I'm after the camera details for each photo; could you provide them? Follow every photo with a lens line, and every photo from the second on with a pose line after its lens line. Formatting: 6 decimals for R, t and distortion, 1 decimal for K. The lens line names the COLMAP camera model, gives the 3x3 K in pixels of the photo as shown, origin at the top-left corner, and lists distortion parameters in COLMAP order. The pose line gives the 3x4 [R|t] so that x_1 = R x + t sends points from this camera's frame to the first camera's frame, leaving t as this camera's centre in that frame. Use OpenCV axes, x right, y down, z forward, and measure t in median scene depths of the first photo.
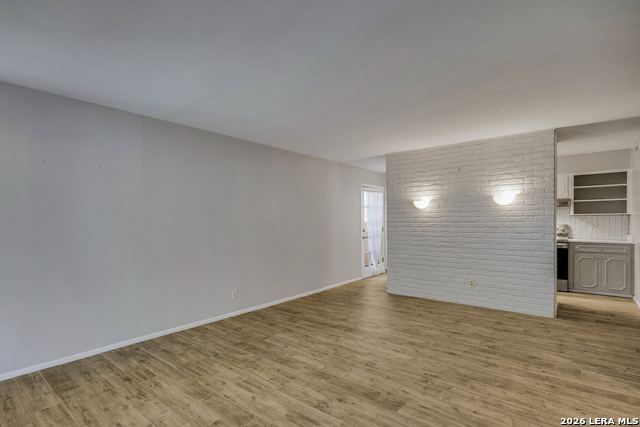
lens RADIAL K [[311.3, 0, 307.7], [0, 311.3, 226.2], [0, 0, 1]] dist [-0.000809, -0.000310]
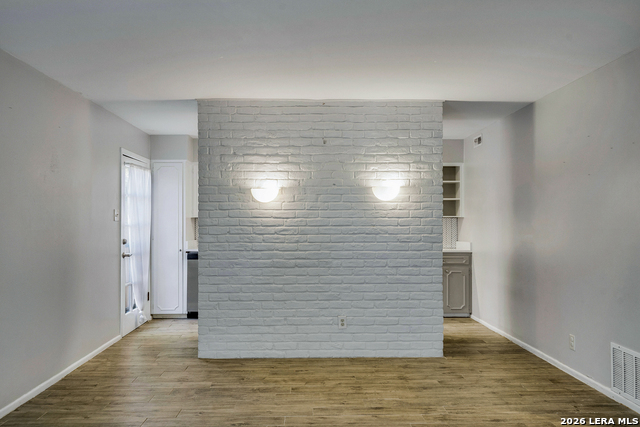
lens RADIAL K [[518.7, 0, 306.4], [0, 518.7, 219.7], [0, 0, 1]] dist [0.001742, -0.003223]
pose [[0.753037, 0.010736, 0.657891, -0.301027], [0.004938, 0.999746, -0.021968, -0.003892], [-0.657960, 0.019791, 0.752793, 0.323005]]
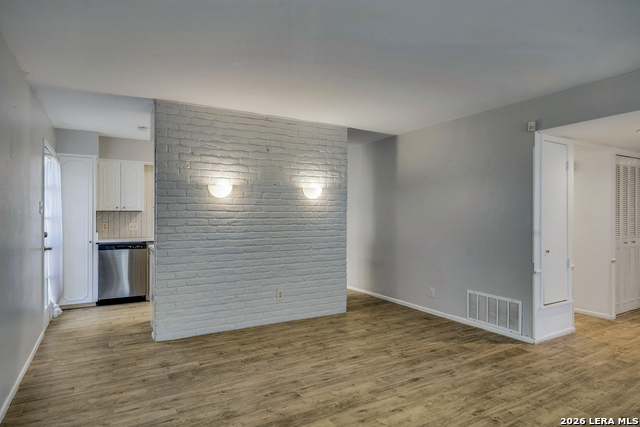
lens RADIAL K [[376.1, 0, 318.4], [0, 376.1, 216.9], [0, 0, 1]] dist [-0.001623, 0.002022]
pose [[0.334814, 0.004755, 0.942272, -0.463700], [0.011334, 0.999895, -0.009073, -0.008036], [-0.942216, 0.013717, 0.334725, 0.765147]]
